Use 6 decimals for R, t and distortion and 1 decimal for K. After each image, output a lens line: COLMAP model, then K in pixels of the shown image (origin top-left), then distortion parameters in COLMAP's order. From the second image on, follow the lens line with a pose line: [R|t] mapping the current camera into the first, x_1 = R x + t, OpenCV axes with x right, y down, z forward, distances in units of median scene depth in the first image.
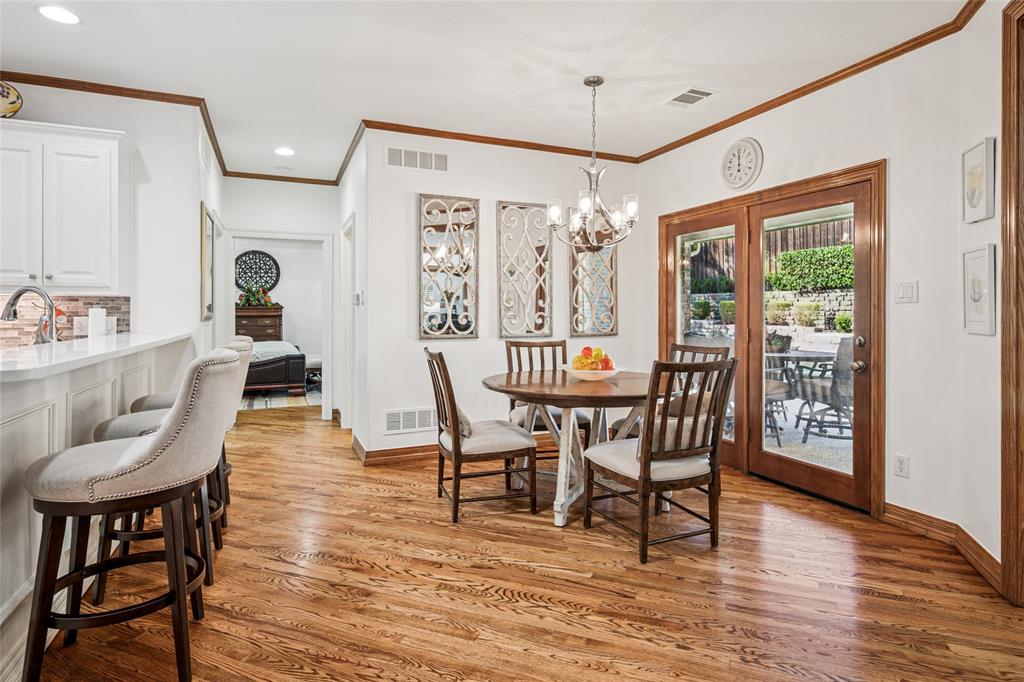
lens RADIAL K [[552.4, 0, 515.9], [0, 552.4, 313.2], [0, 0, 1]] dist [0.001285, 0.000150]
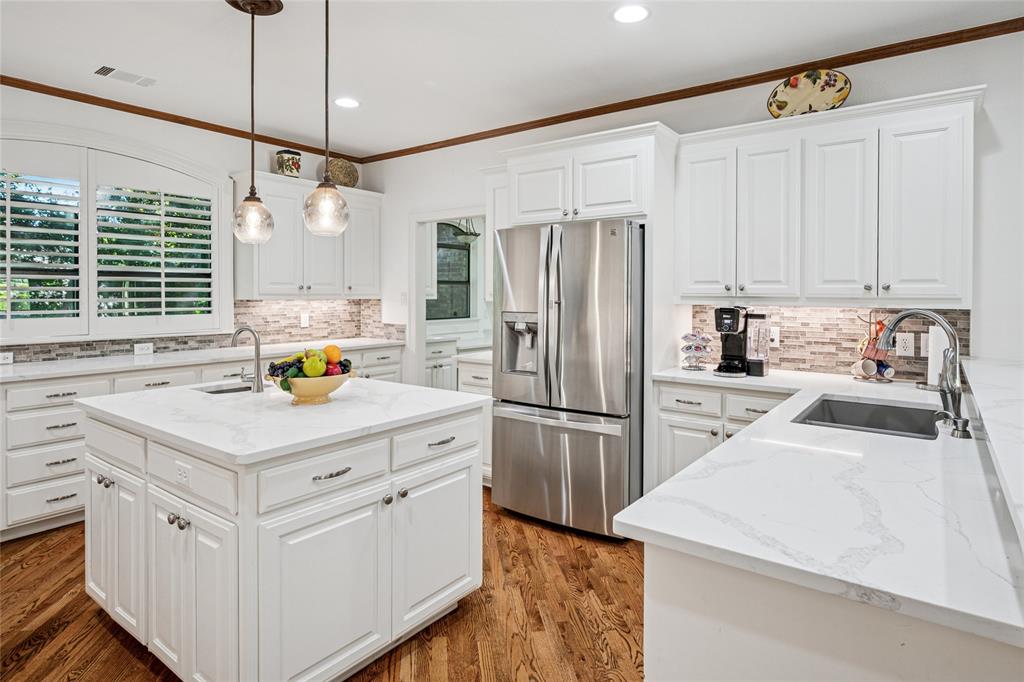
lens RADIAL K [[569.5, 0, 515.0], [0, 569.5, 297.8], [0, 0, 1]] dist [-0.003525, -0.000073]
pose [[0.497725, 0.007876, -0.867299, -0.390577], [-0.002101, 0.999967, 0.007876, -0.056291], [0.867332, -0.002098, 0.497725, 0.100190]]
